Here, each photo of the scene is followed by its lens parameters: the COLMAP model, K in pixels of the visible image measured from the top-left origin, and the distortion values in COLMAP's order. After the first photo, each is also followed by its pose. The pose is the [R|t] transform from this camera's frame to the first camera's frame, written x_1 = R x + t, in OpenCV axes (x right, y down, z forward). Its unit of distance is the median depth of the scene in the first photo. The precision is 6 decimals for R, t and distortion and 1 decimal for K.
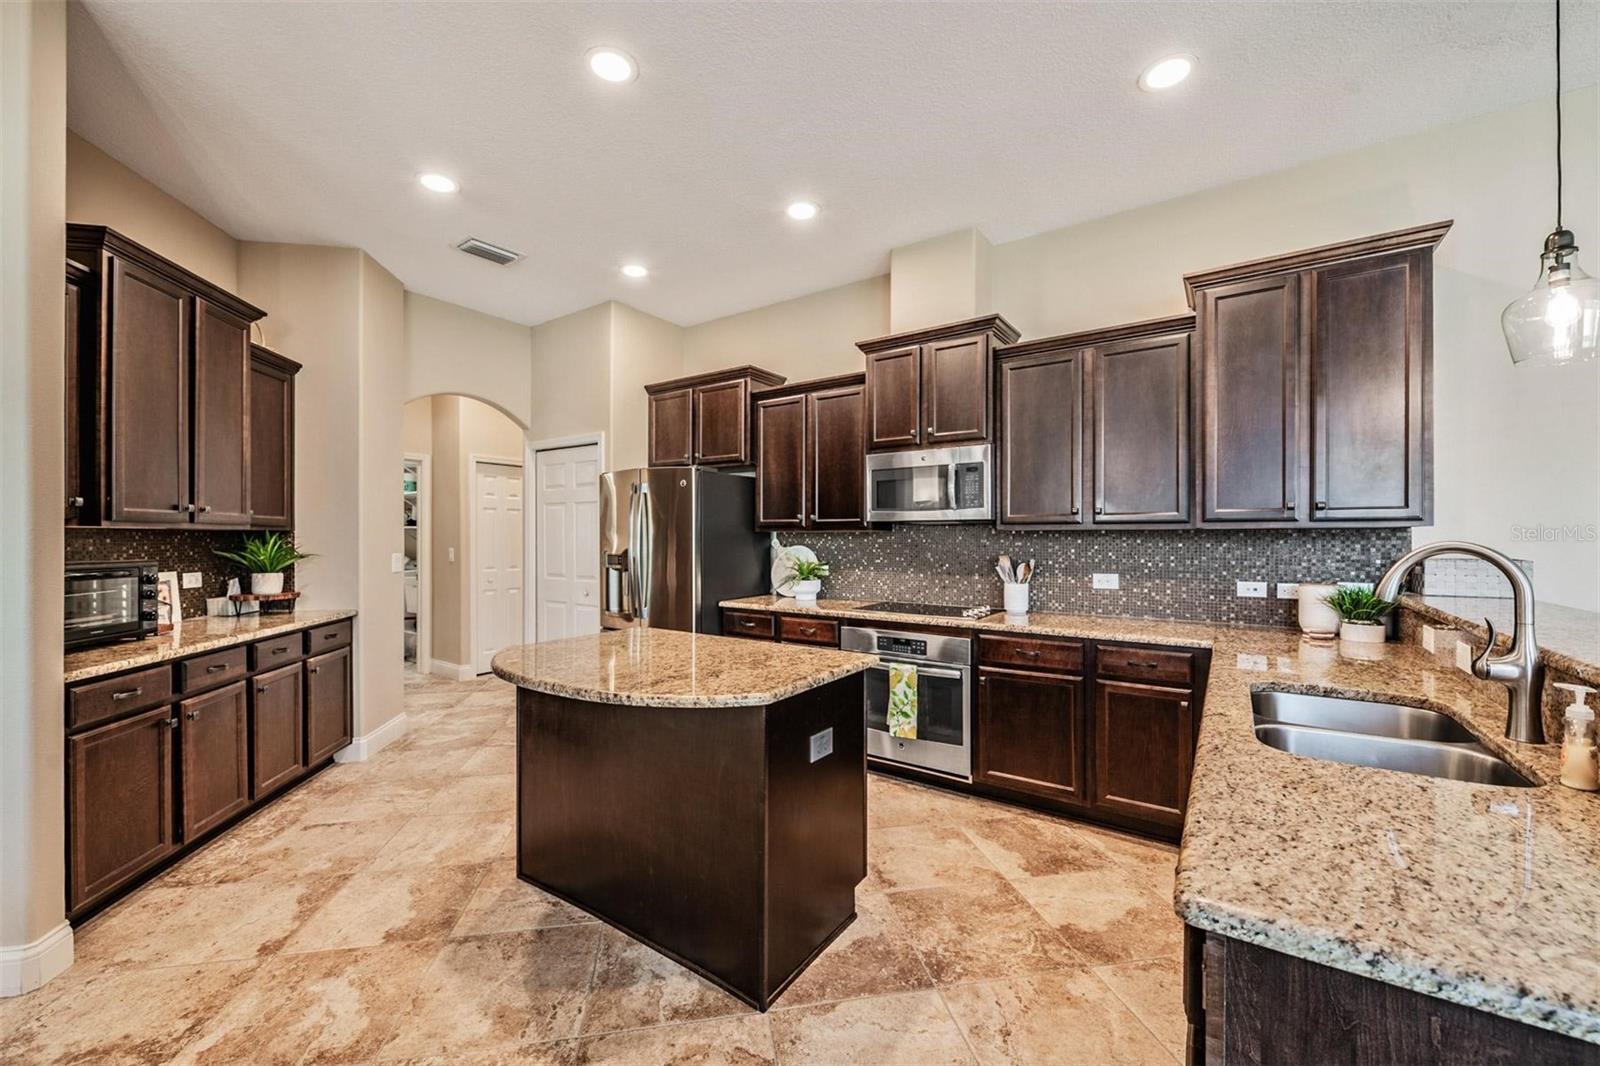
lens RADIAL K [[626.5, 0, 795.1], [0, 626.5, 535.6], [0, 0, 1]] dist [-0.000461, -0.002140]
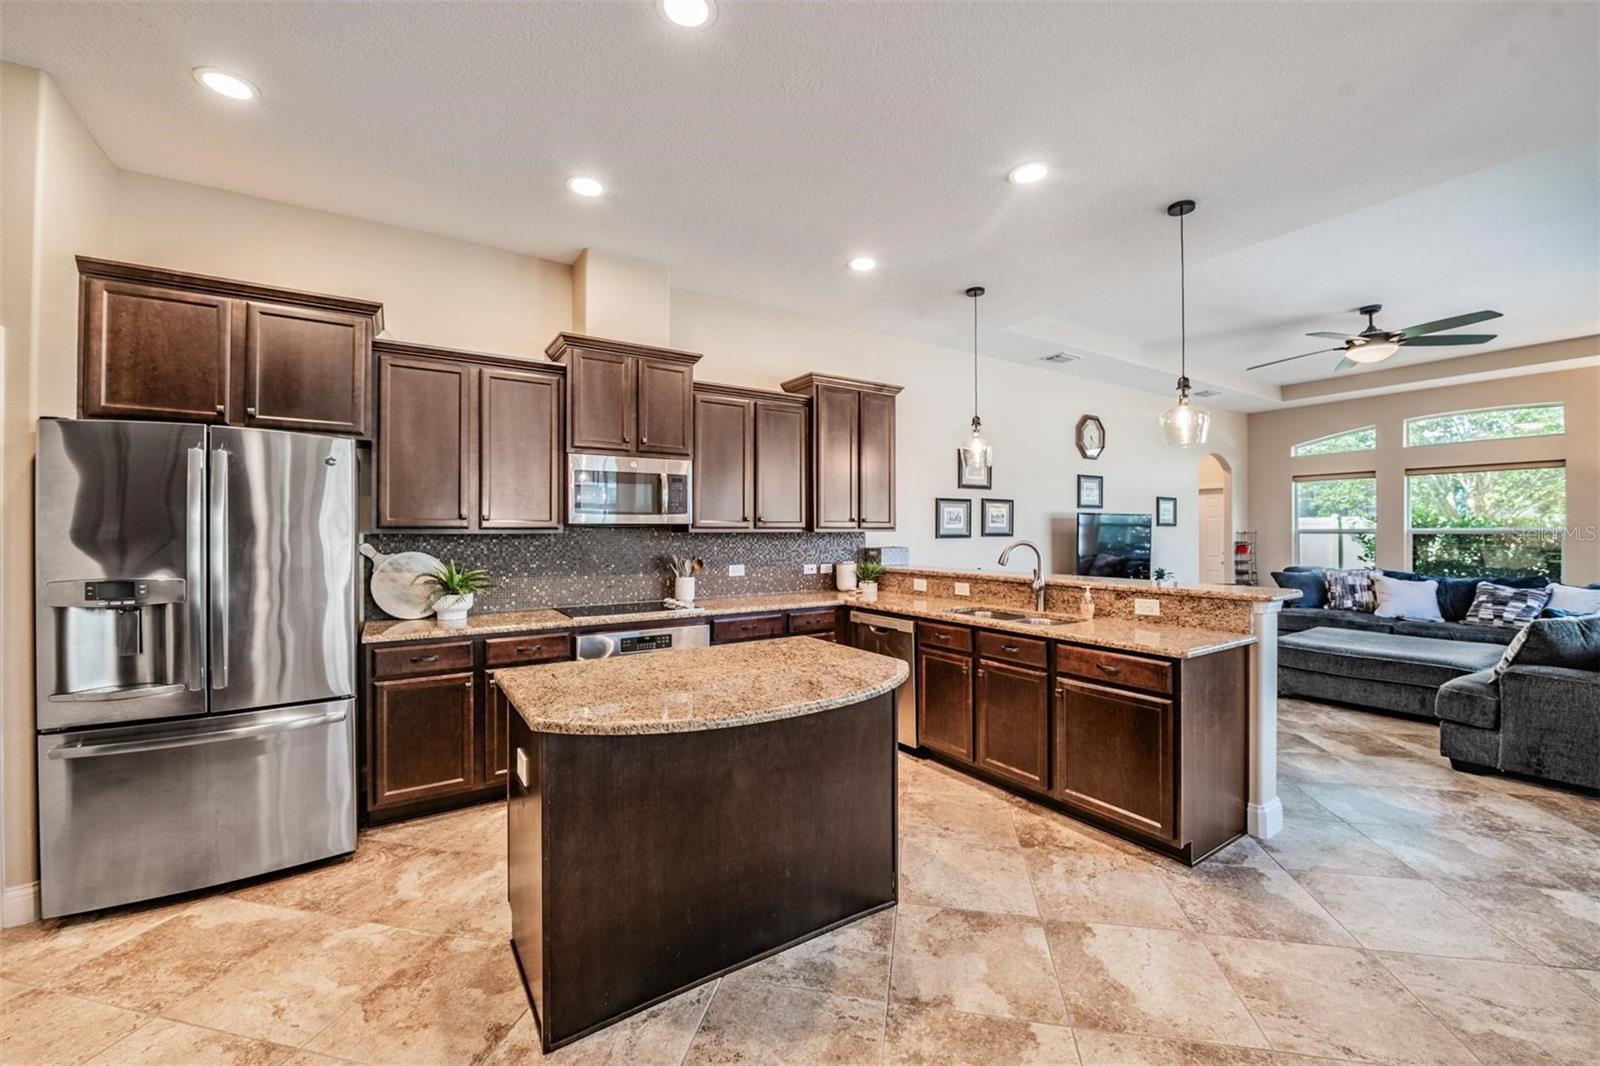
lens RADIAL K [[625.4, 0, 803.6], [0, 625.4, 528.0], [0, 0, 1]] dist [-0.004988, -0.004765]
pose [[0.372353, 0.004430, 0.928081, -0.712279], [-0.000448, 0.999989, -0.004594, -0.013194], [-0.928091, 0.001295, 0.372351, 0.365571]]
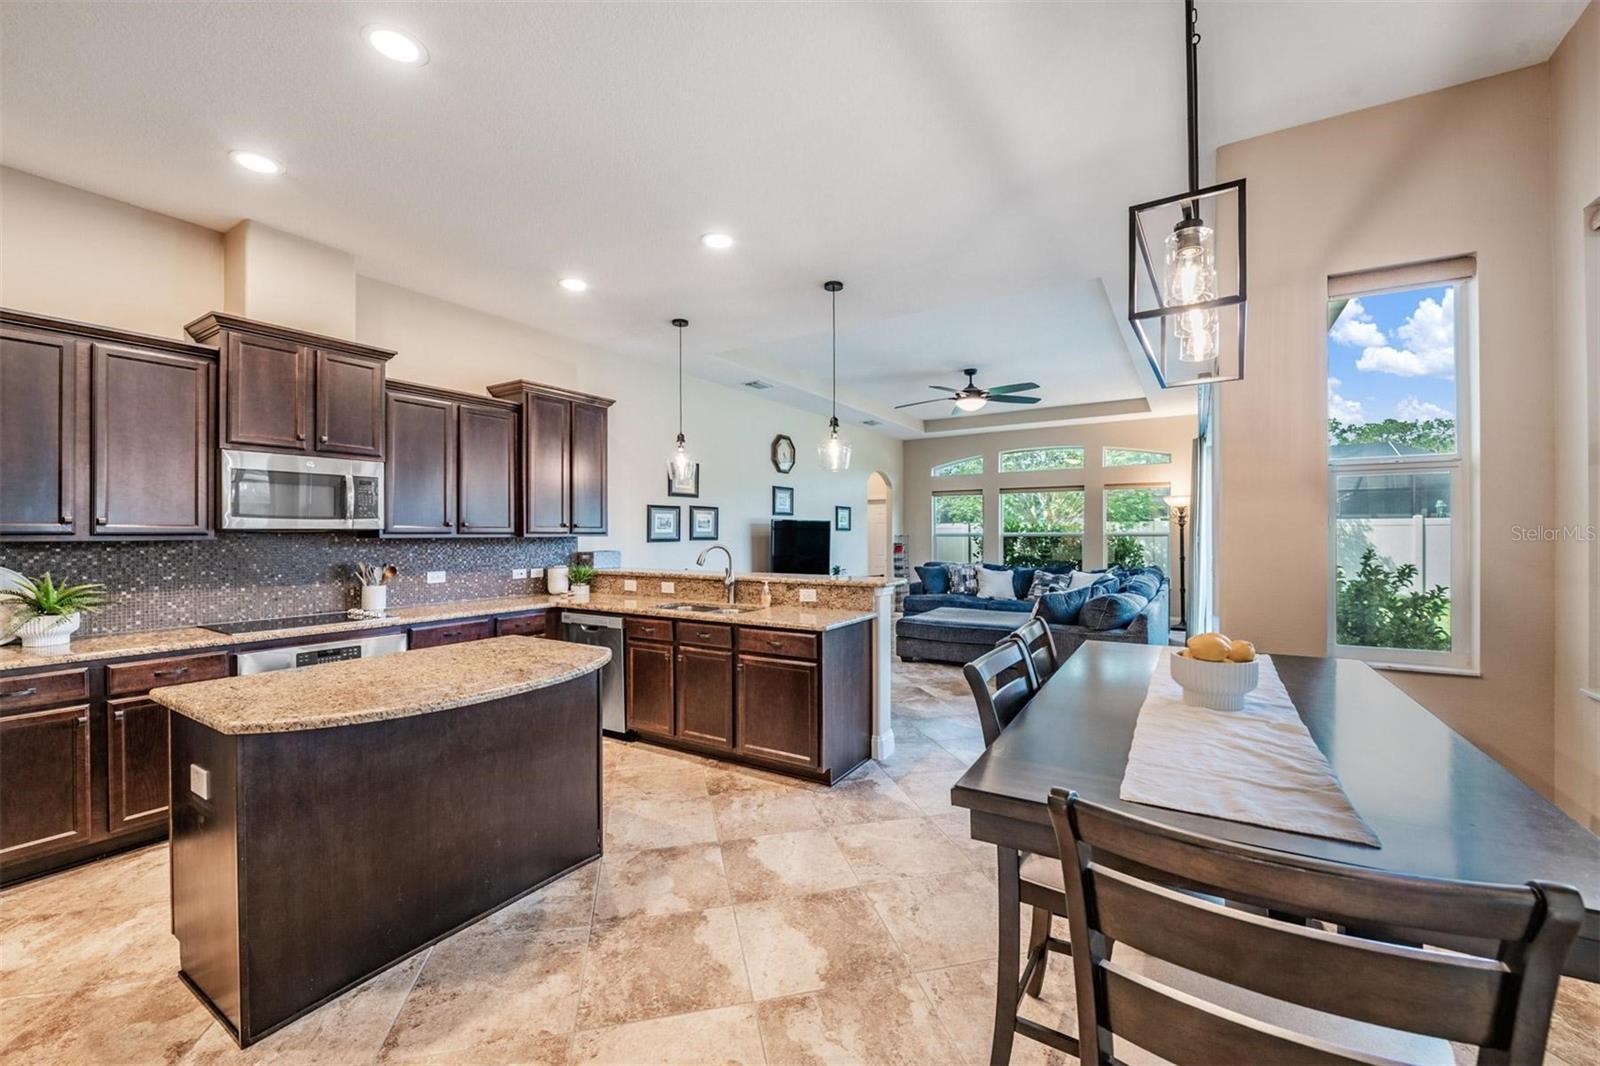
lens RADIAL K [[628.8, 0, 799.2], [0, 628.8, 533.1], [0, 0, 1]] dist [-0.002958, -0.005657]
pose [[-0.049015, 0.001120, 0.998797, -0.857024], [0.000726, 0.999999, -0.001086, -0.017397], [-0.998798, 0.000672, -0.049016, 0.311395]]
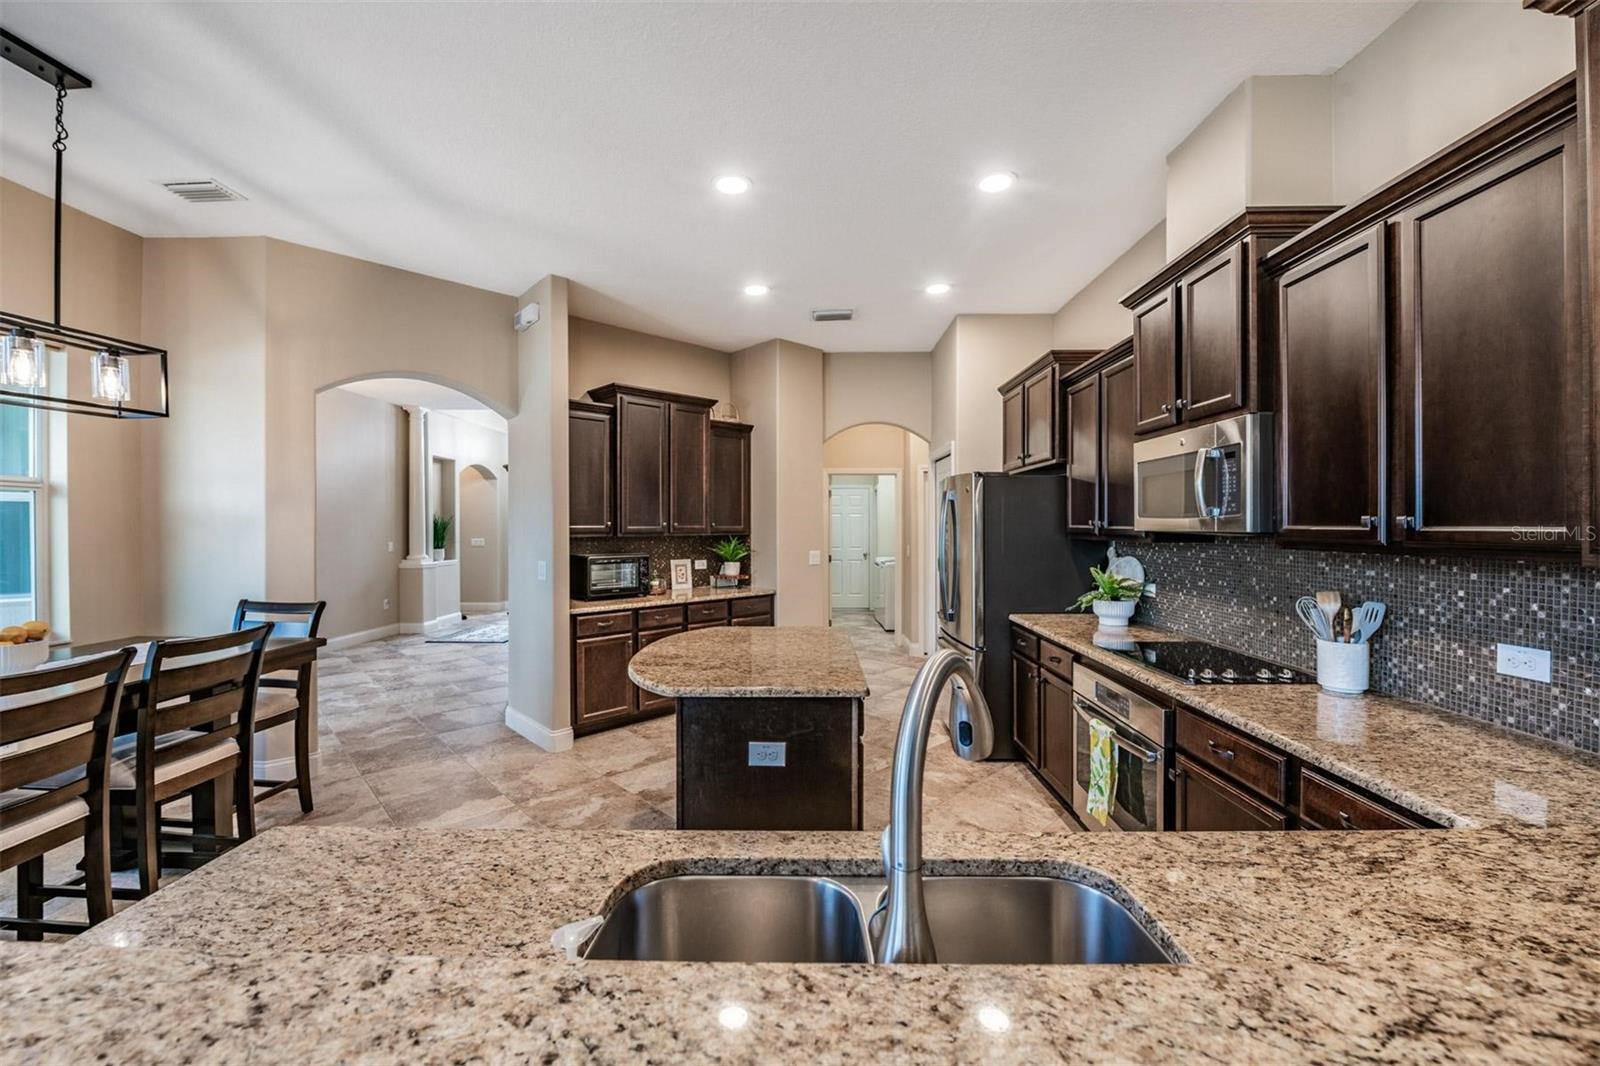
lens RADIAL K [[625.4, 0, 803.6], [0, 625.4, 528.0], [0, 0, 1]] dist [-0.004988, -0.004765]
pose [[0.564162, 0.003079, -0.825659, 0.583477], [0.002996, 0.999979, 0.005776, -0.036266], [0.825659, -0.005732, 0.564141, 0.273470]]
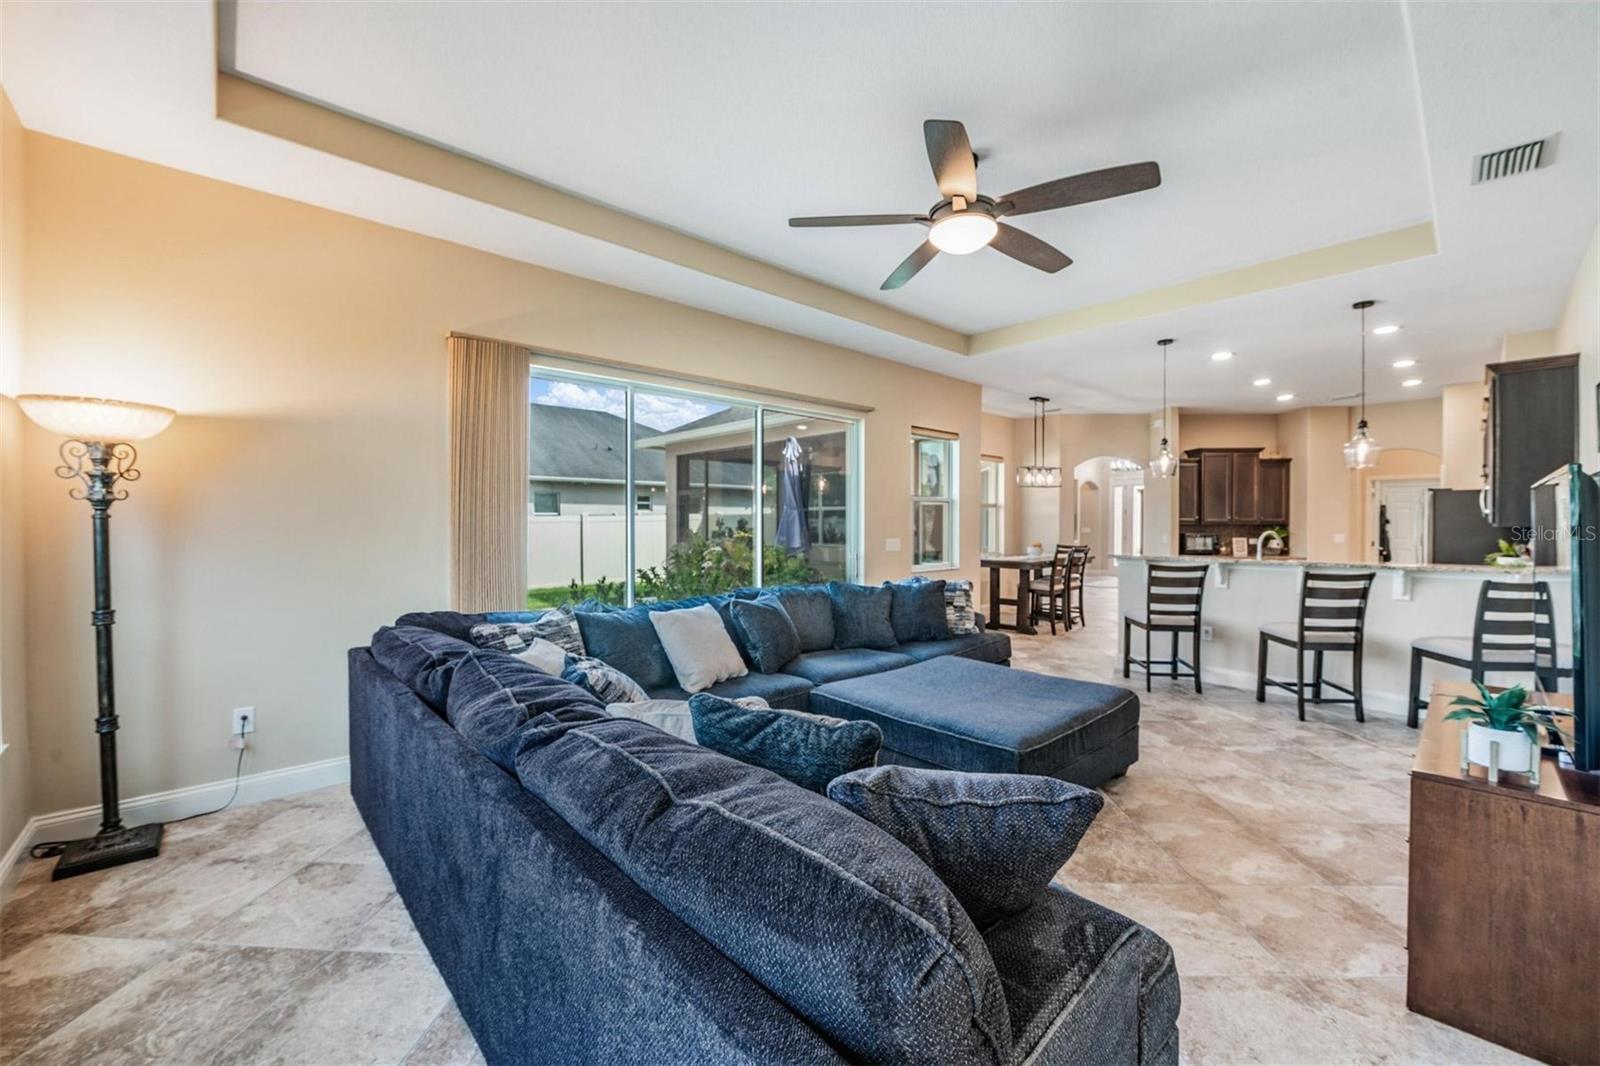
lens RADIAL K [[630.9, 0, 802.0], [0, 630.9, 528.9], [0, 0, 1]] dist [-0.003761, -0.004945]
pose [[-0.210866, 0.011733, -0.977445, 2.317538], [0.003727, 0.999930, 0.011198, -0.026620], [0.977508, -0.001282, -0.210895, -0.432959]]
